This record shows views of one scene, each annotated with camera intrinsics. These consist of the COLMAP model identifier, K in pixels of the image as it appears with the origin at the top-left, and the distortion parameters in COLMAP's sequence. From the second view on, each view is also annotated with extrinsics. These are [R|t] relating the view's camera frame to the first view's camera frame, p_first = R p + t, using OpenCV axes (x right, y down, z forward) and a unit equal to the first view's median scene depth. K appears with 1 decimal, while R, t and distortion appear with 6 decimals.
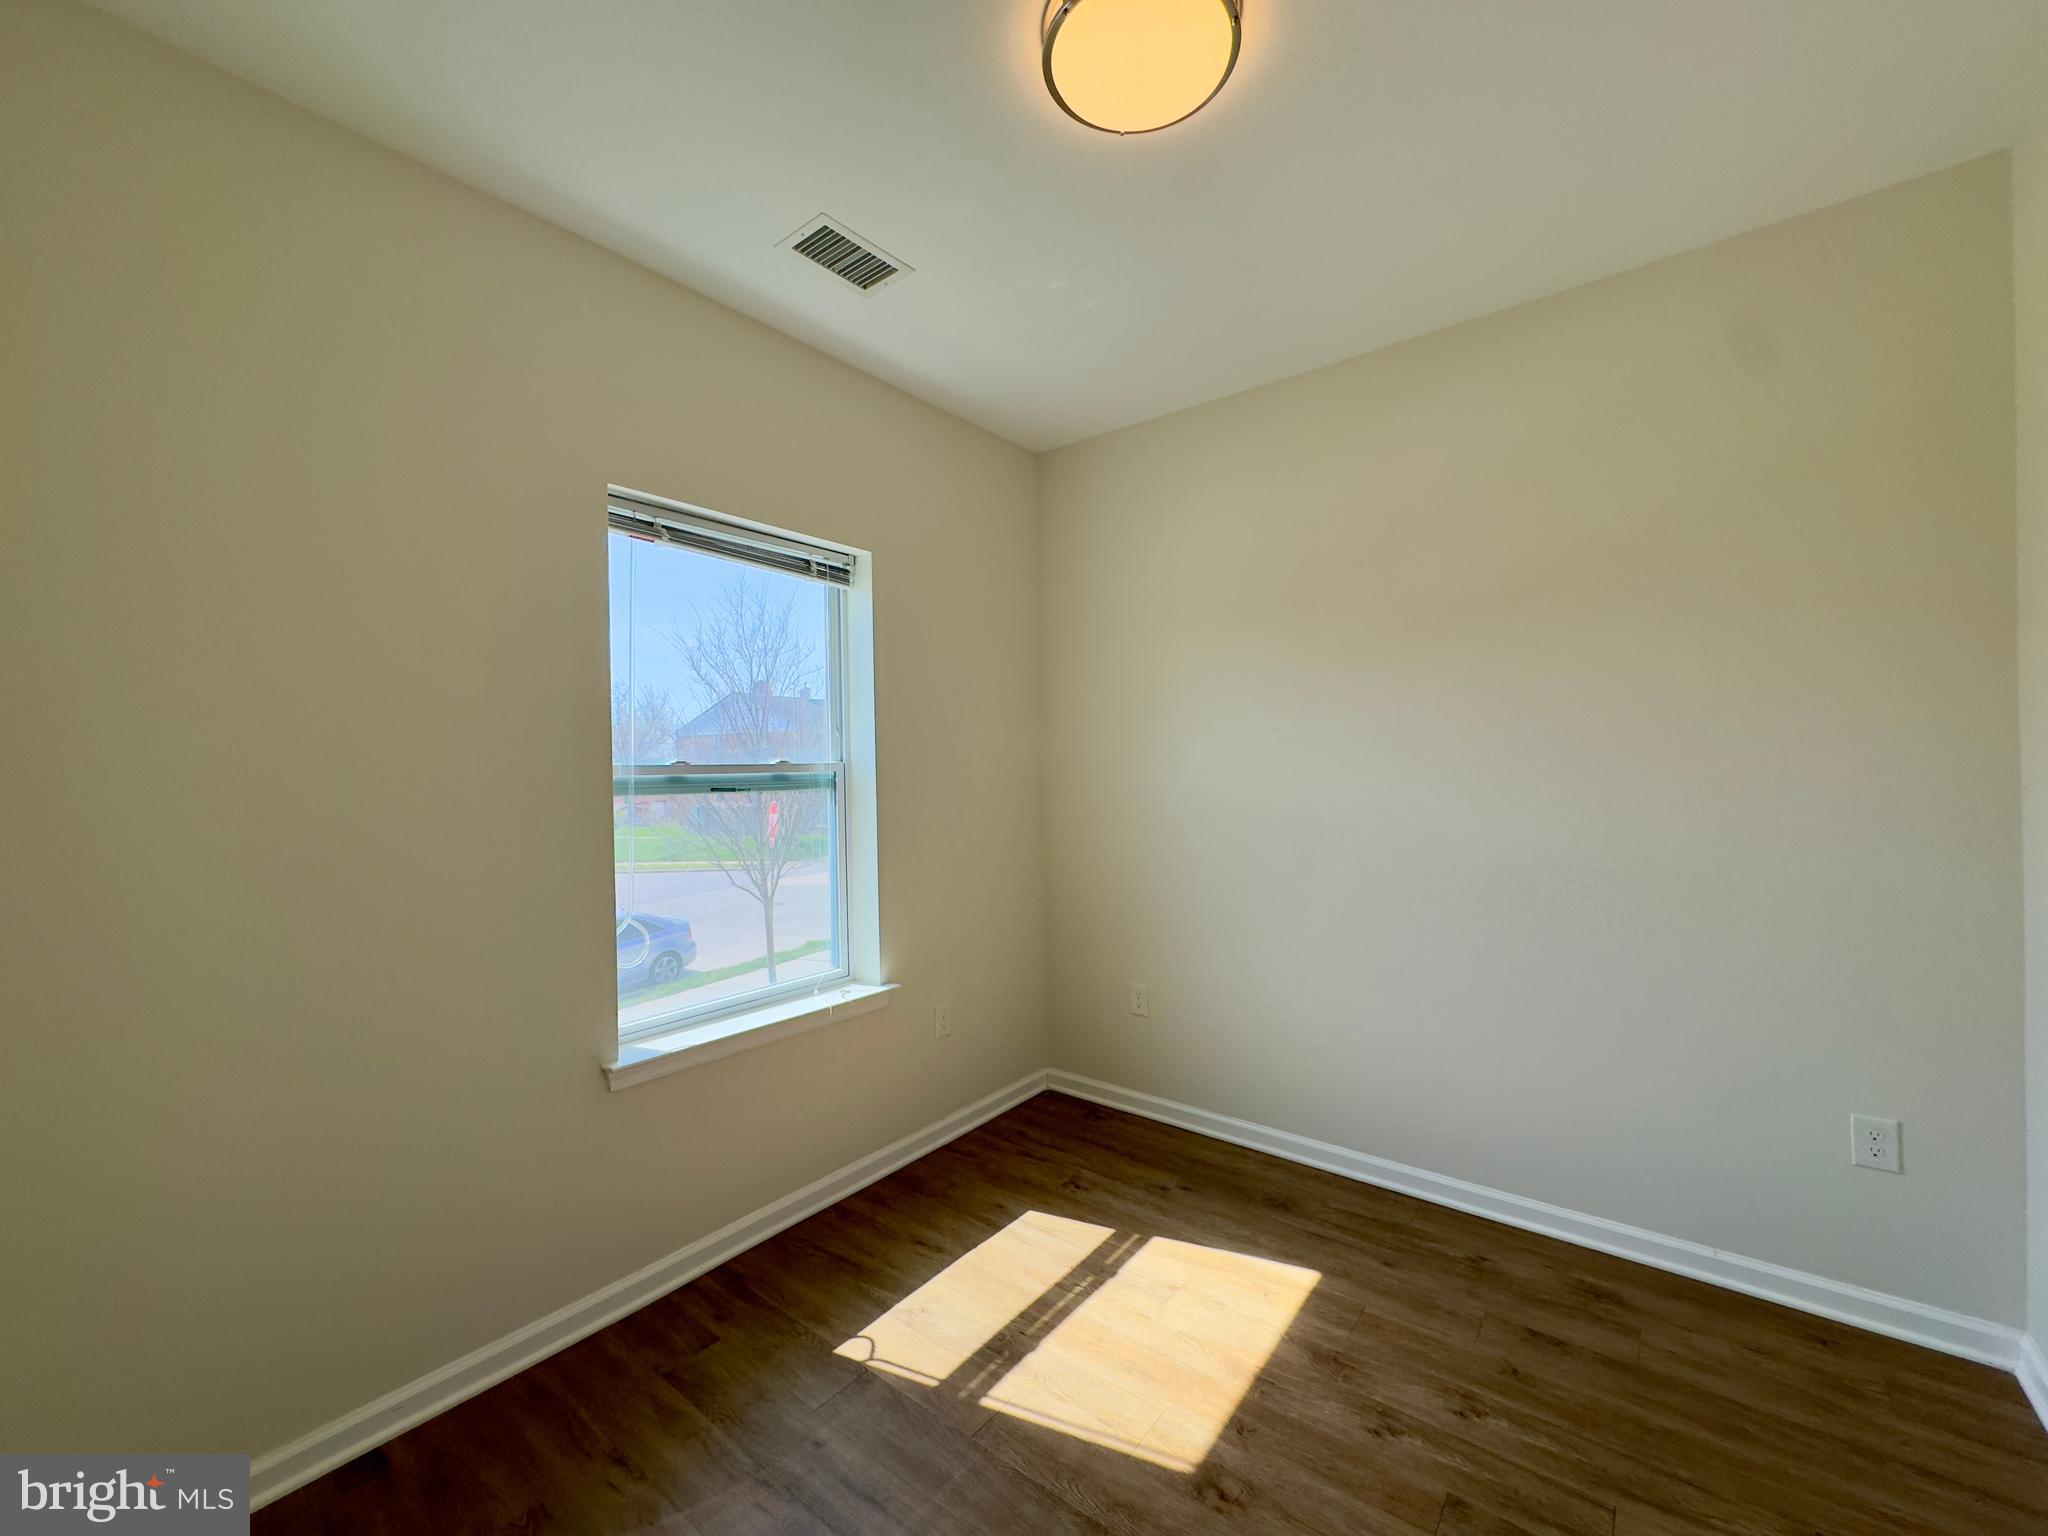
lens RADIAL K [[814.1, 0, 1023.8], [0, 814.1, 768.9], [0, 0, 1]] dist [0.003851, 0.000172]
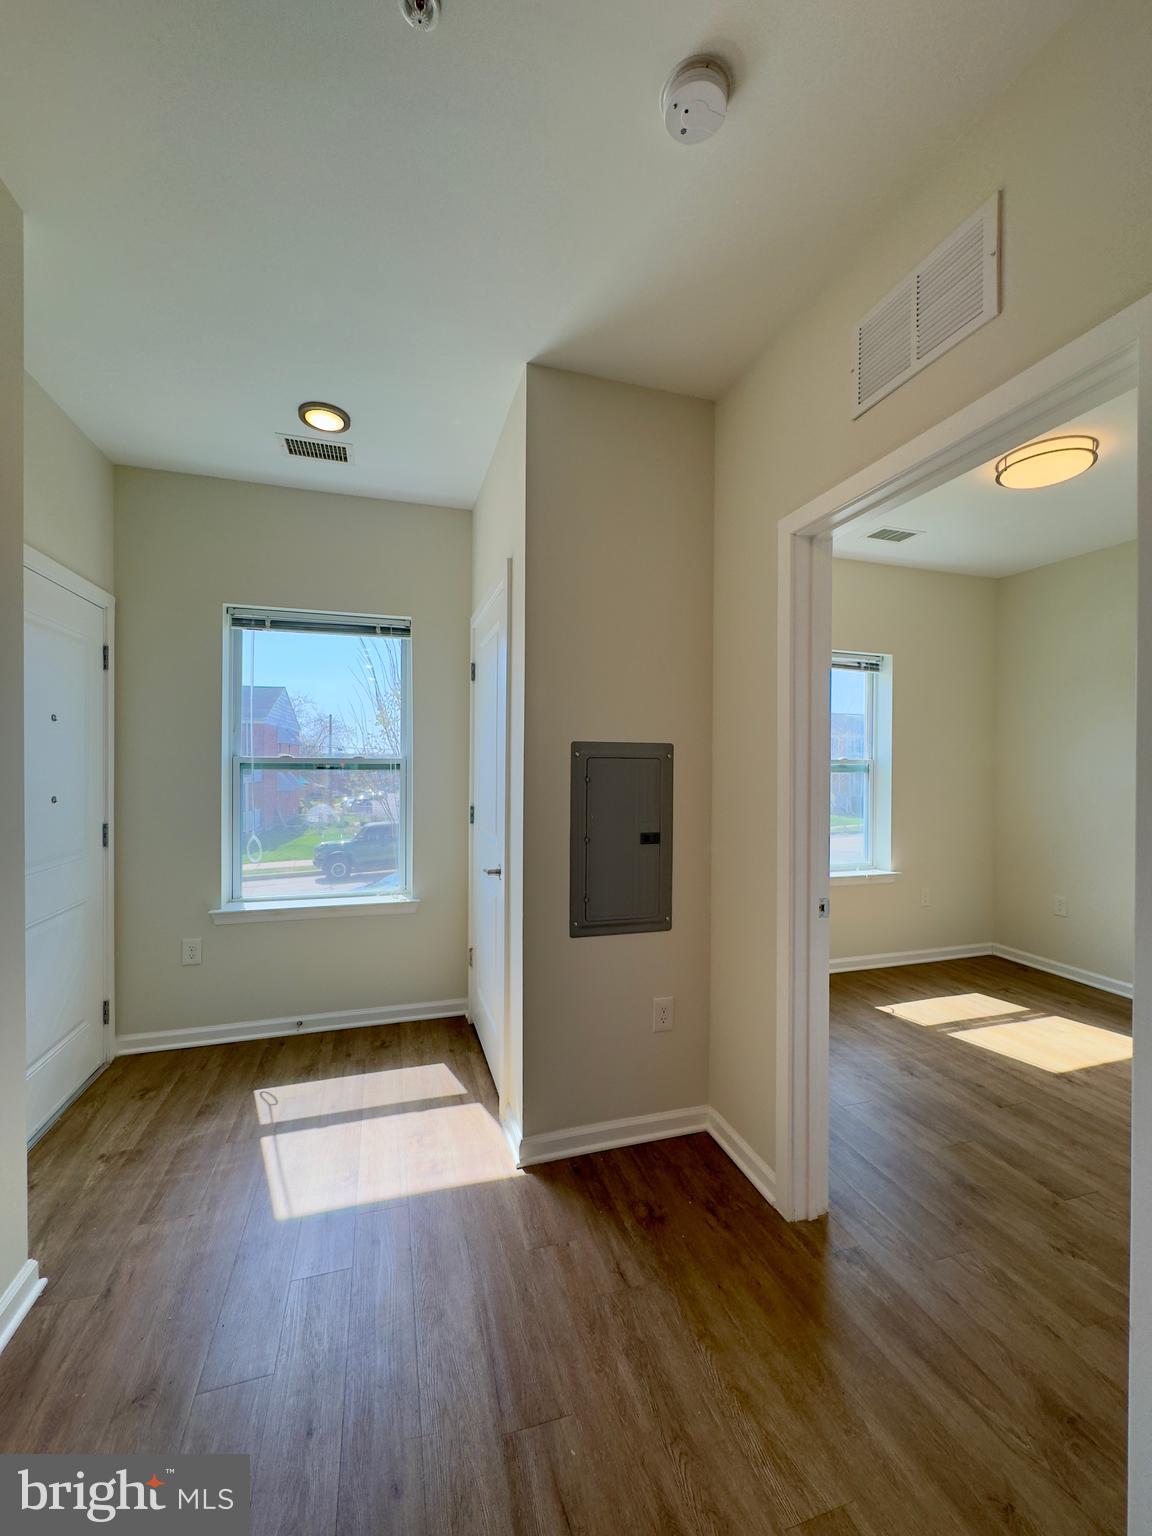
lens RADIAL K [[610.6, 0, 572.8], [0, 610.6, 769.5], [0, 0, 1]] dist [0.003851, 0.000172]
pose [[0.827213, 0.029879, -0.561094, 0.014734], [-0.020432, 0.999524, 0.023102, -0.004502], [0.561517, -0.007646, 0.827430, -0.780472]]
